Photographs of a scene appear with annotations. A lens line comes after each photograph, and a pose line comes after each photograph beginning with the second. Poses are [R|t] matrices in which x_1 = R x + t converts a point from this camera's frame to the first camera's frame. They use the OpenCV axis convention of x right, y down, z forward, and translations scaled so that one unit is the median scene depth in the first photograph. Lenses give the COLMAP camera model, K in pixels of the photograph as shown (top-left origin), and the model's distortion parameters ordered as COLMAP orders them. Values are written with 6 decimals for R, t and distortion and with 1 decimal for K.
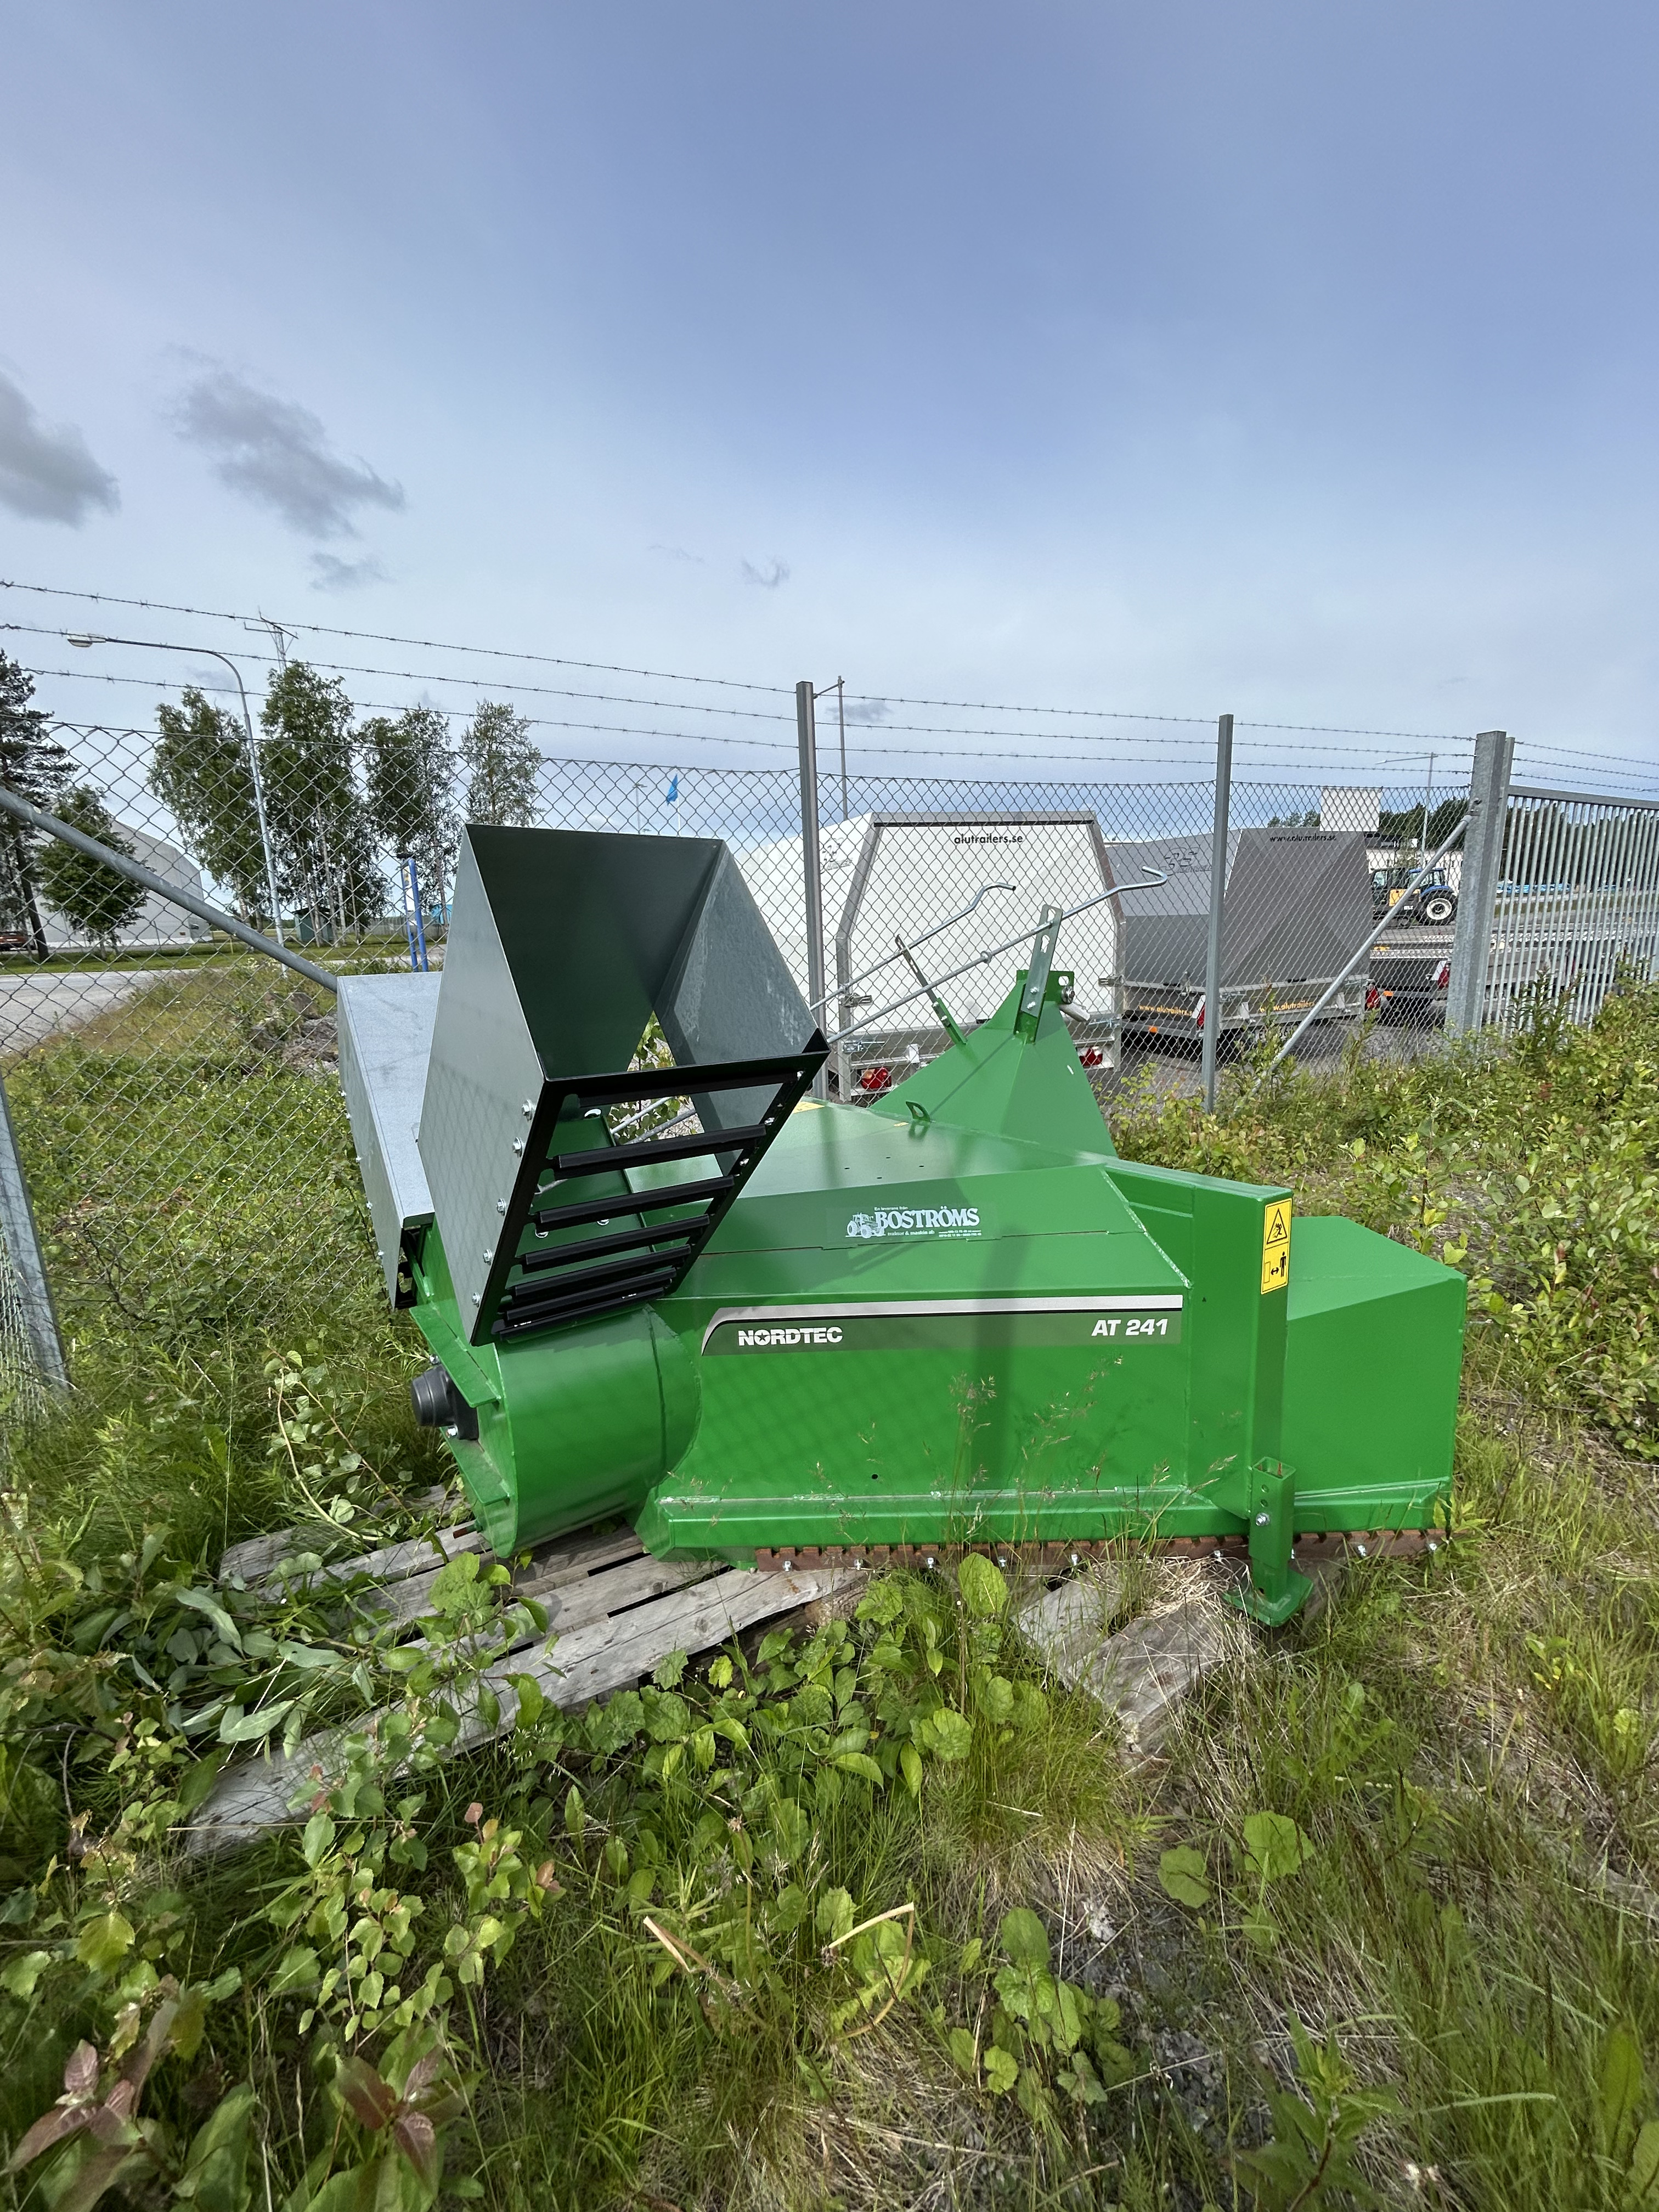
lens RADIAL K [[893.0, 0, 823.9], [0, 893.0, 1101.5], [0, 0, 1]] dist [0.006006, -0.000111]
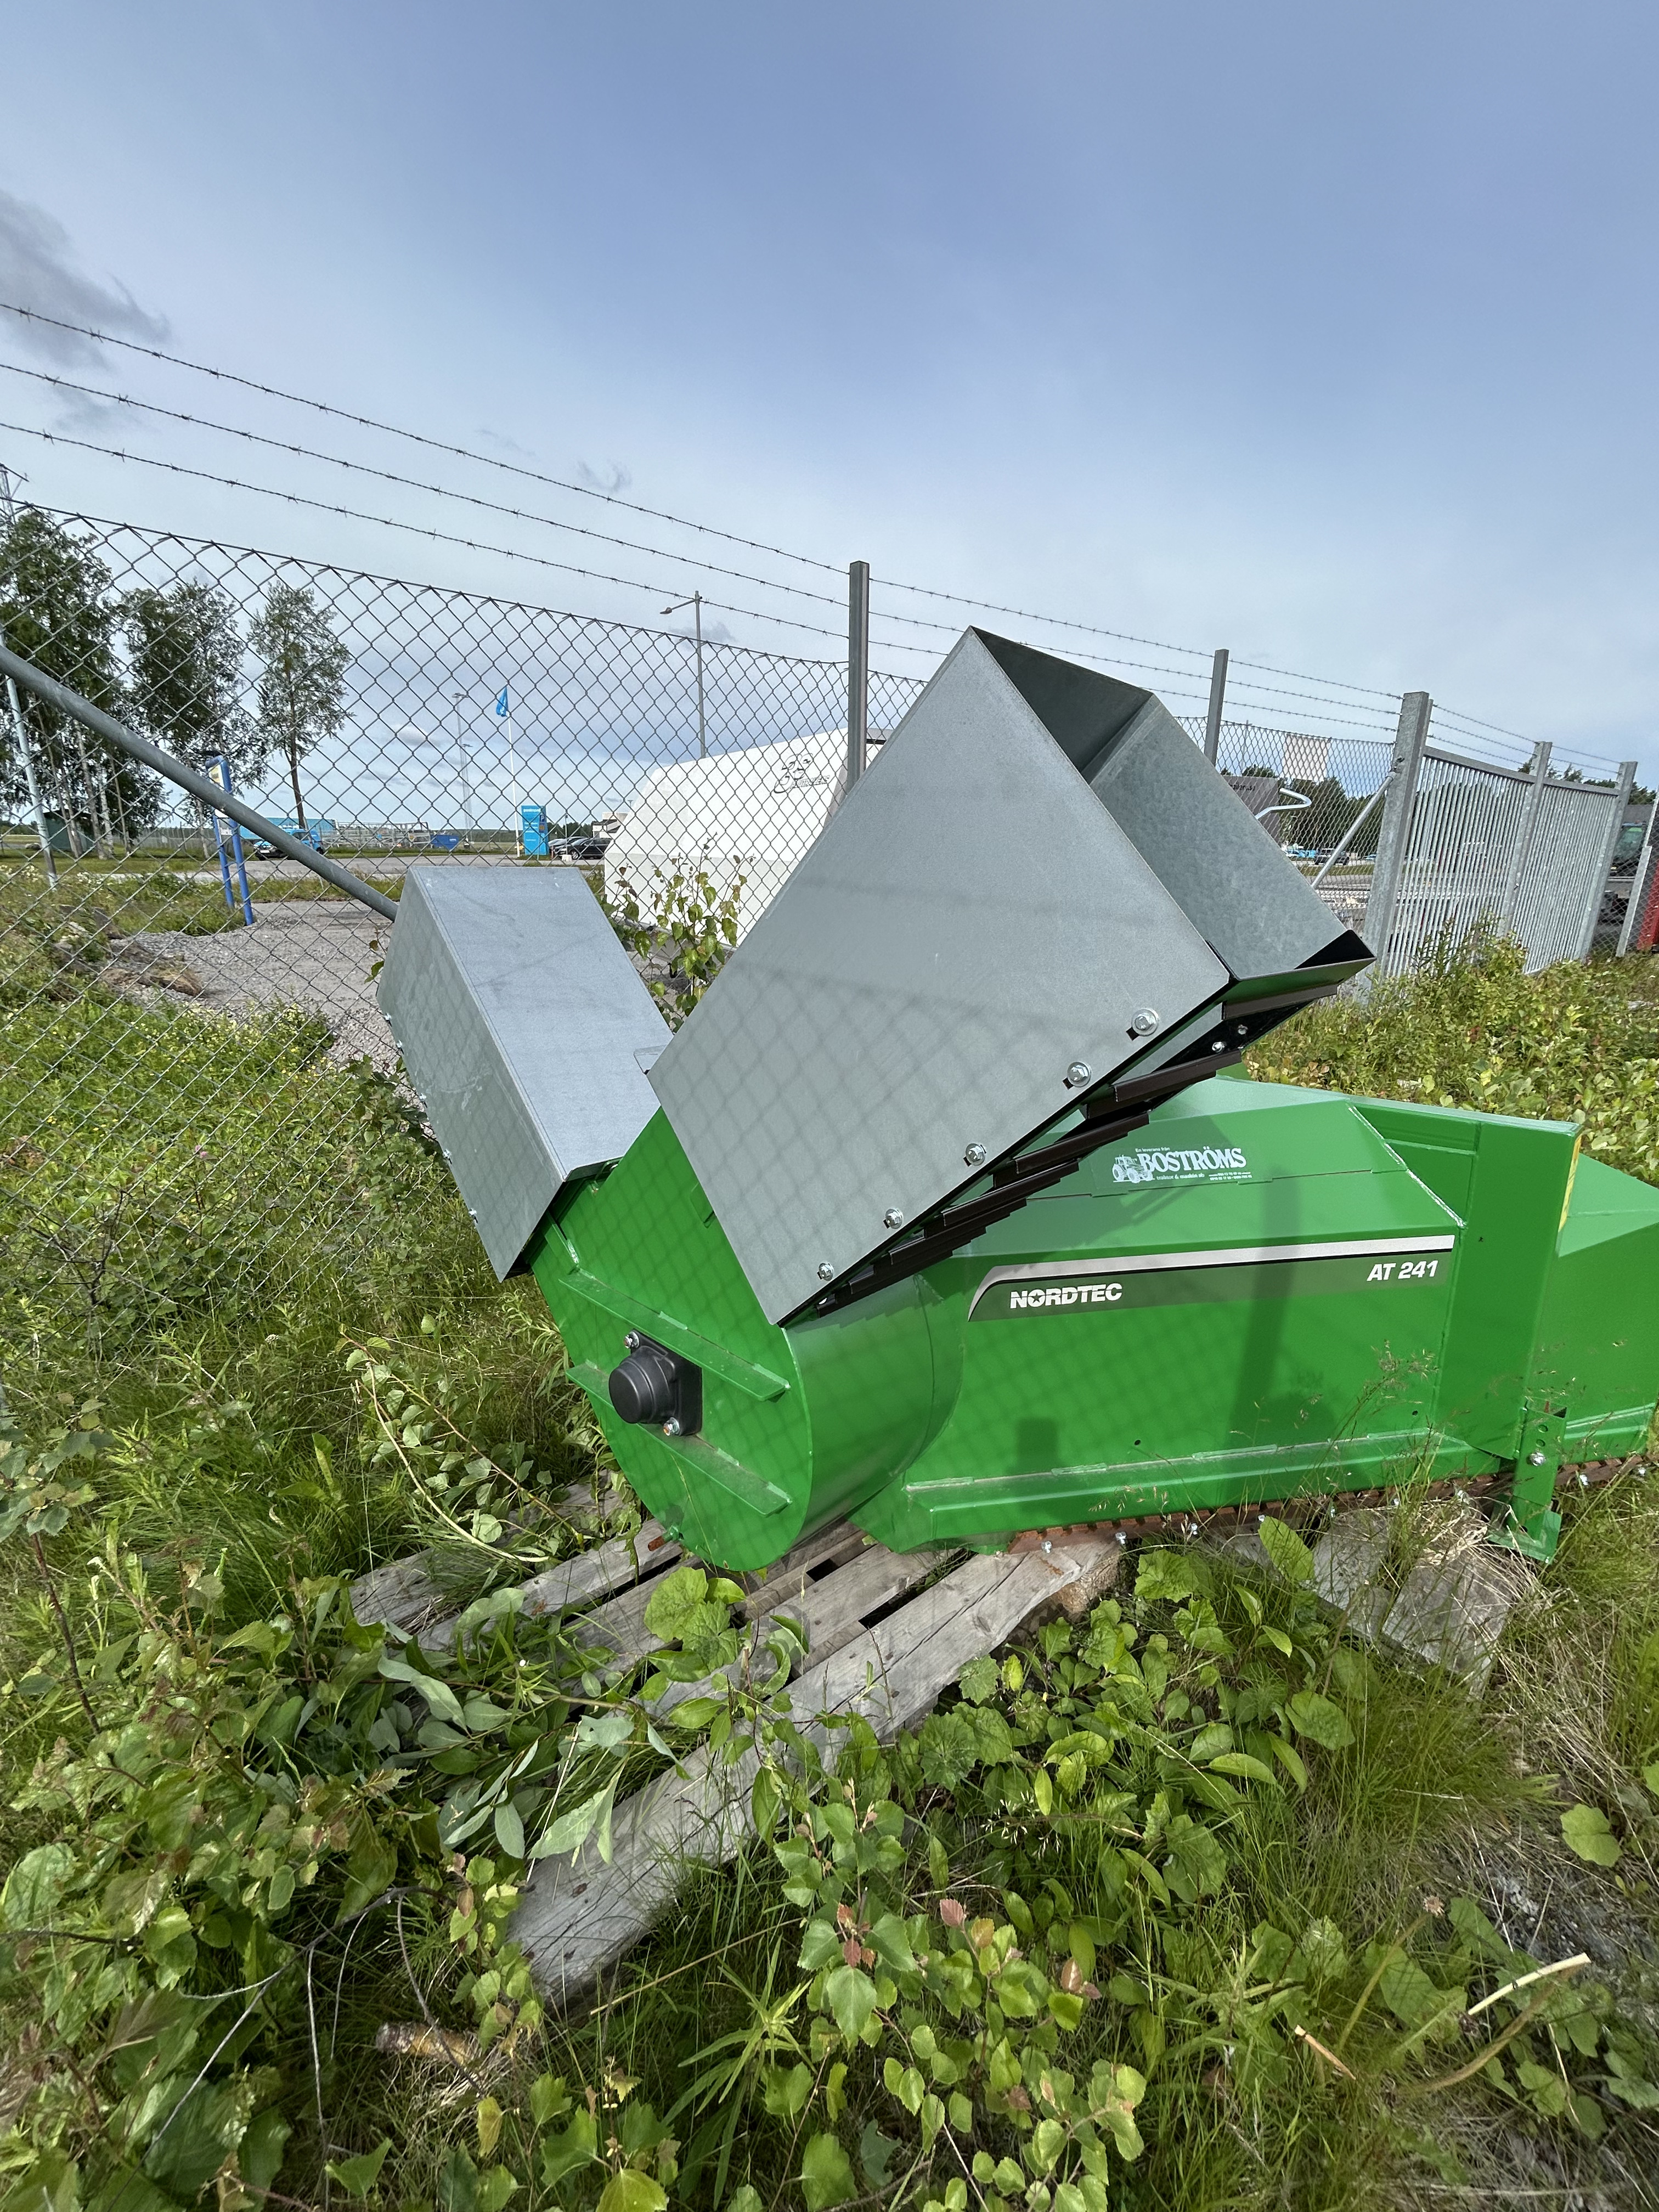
lens RADIAL K [[893.0, 0, 840.3], [0, 893.0, 1104.3], [0, 0, 1]] dist [0.006006, -0.000111]
pose [[0.983188, -0.005016, 0.182525, -0.404807], [-0.007608, 0.997629, 0.068399, 0.016087], [-0.182435, -0.068638, 0.980819, 0.186485]]
